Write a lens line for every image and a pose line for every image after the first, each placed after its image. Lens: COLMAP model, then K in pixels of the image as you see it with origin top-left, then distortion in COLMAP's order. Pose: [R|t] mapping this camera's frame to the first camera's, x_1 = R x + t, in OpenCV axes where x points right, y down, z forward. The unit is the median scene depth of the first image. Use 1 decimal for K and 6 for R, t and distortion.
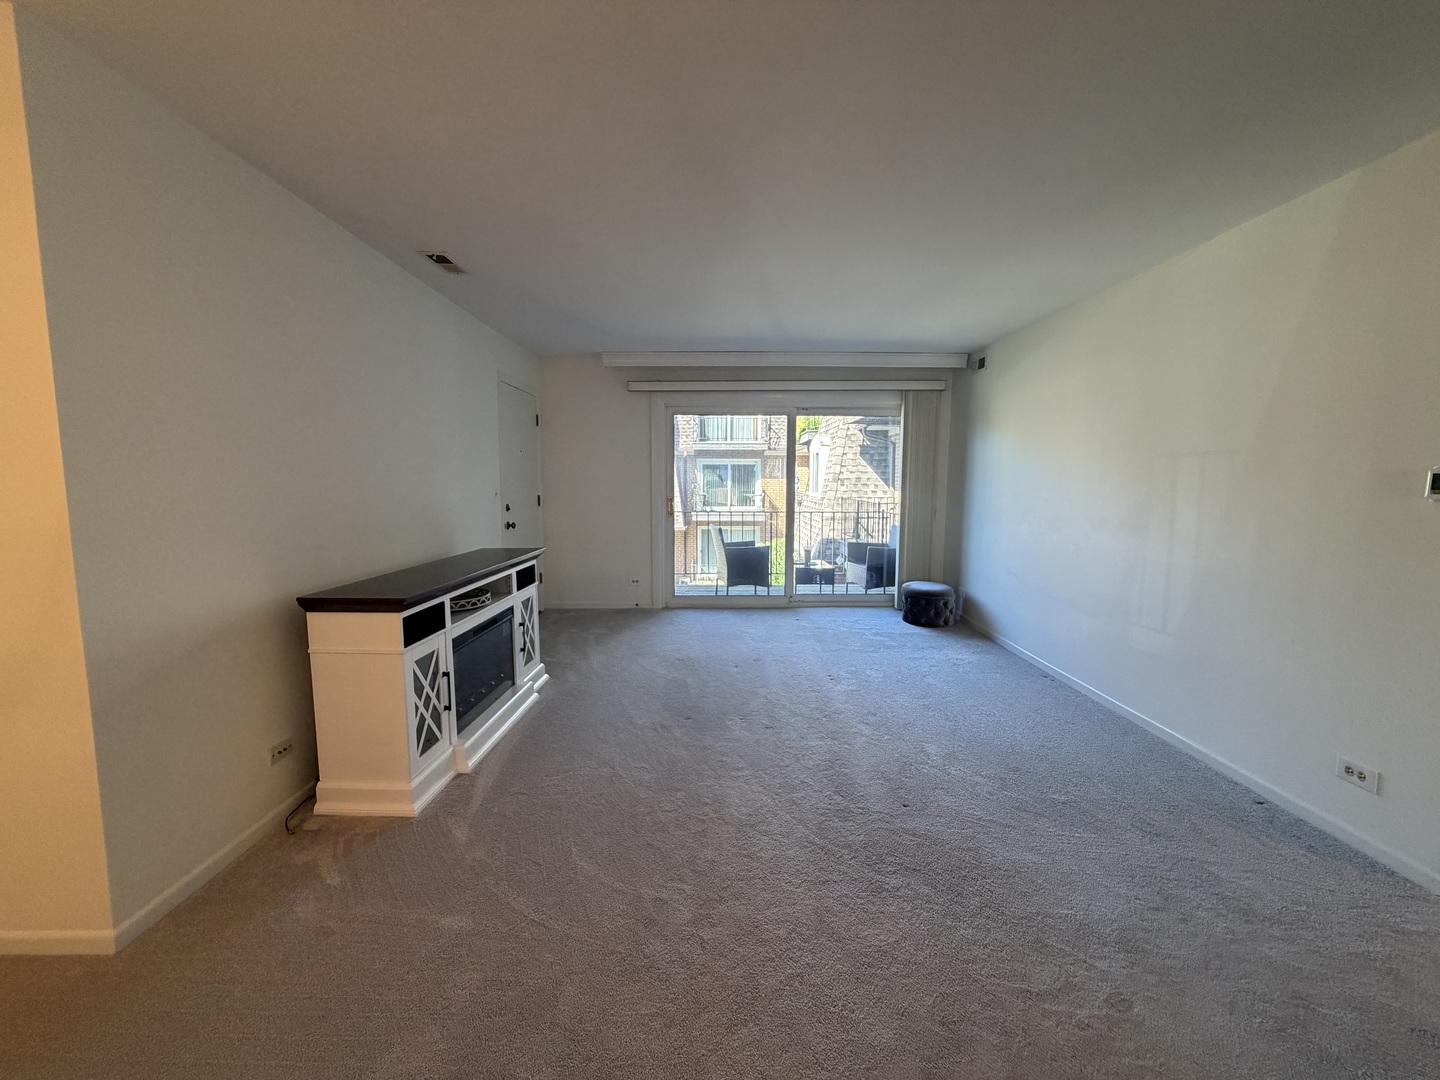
lens RADIAL K [[576.8, 0, 715.6], [0, 576.8, 539.5], [0, 0, 1]] dist [0.002258, 0.000233]
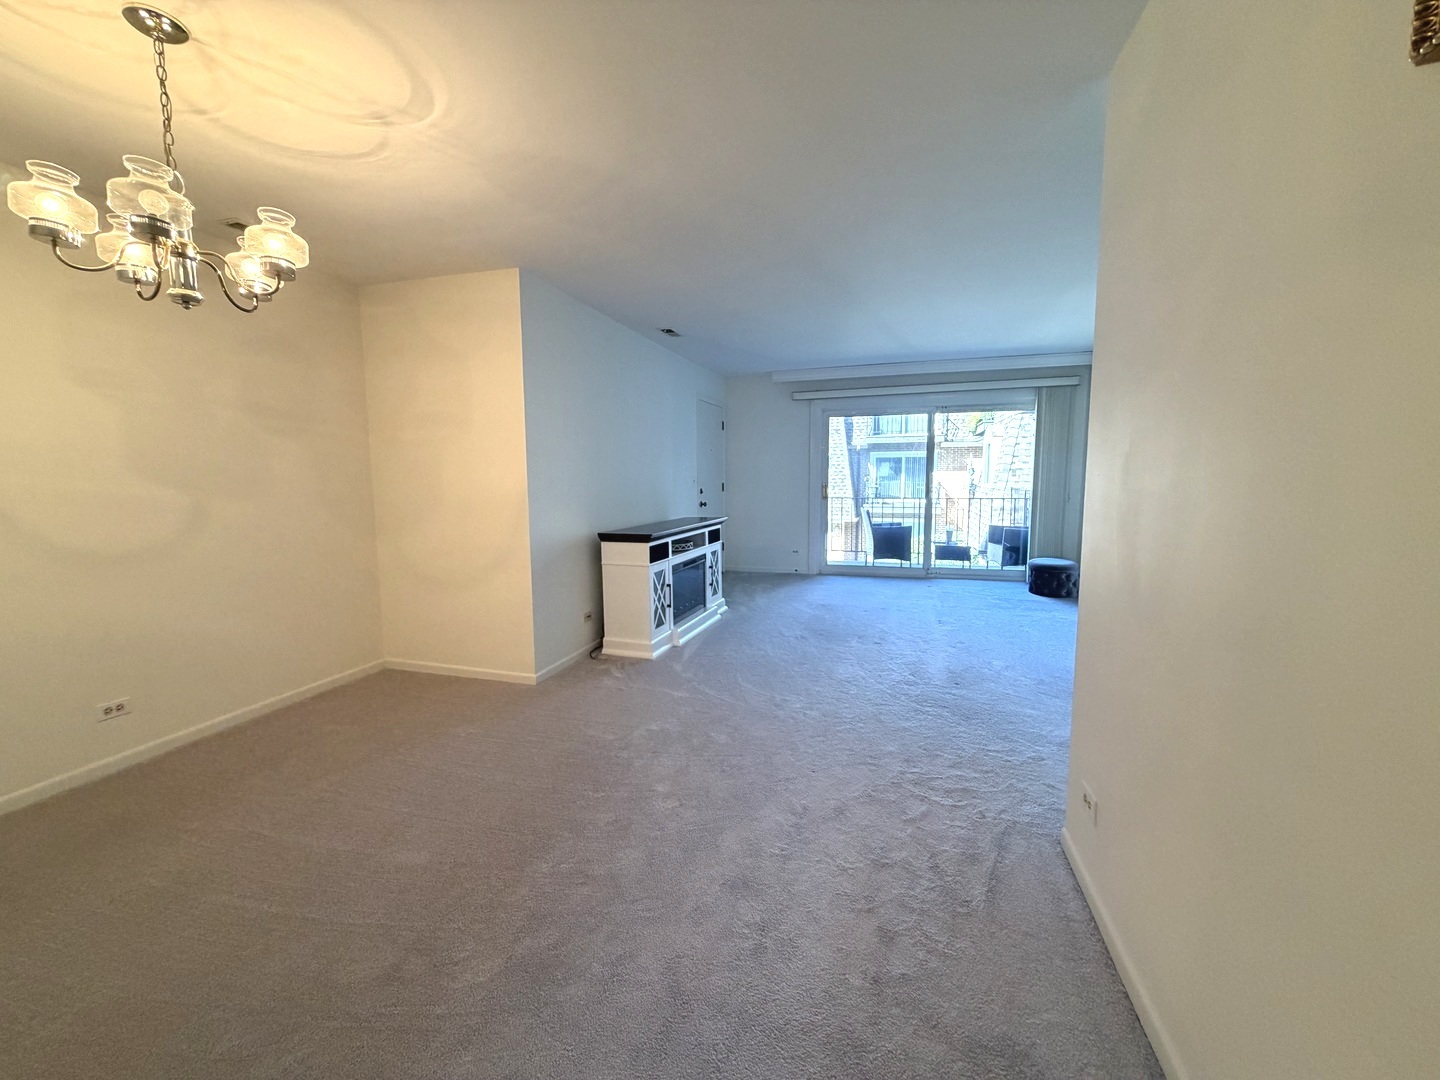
lens RADIAL K [[576.8, 0, 715.6], [0, 576.8, 539.5], [0, 0, 1]] dist [0.002258, 0.000233]
pose [[0.953453, 0.023132, -0.300652, 0.116184], [-0.020564, 0.999720, 0.011706, 0.056741], [0.300839, -0.004979, 0.953662, -0.397460]]
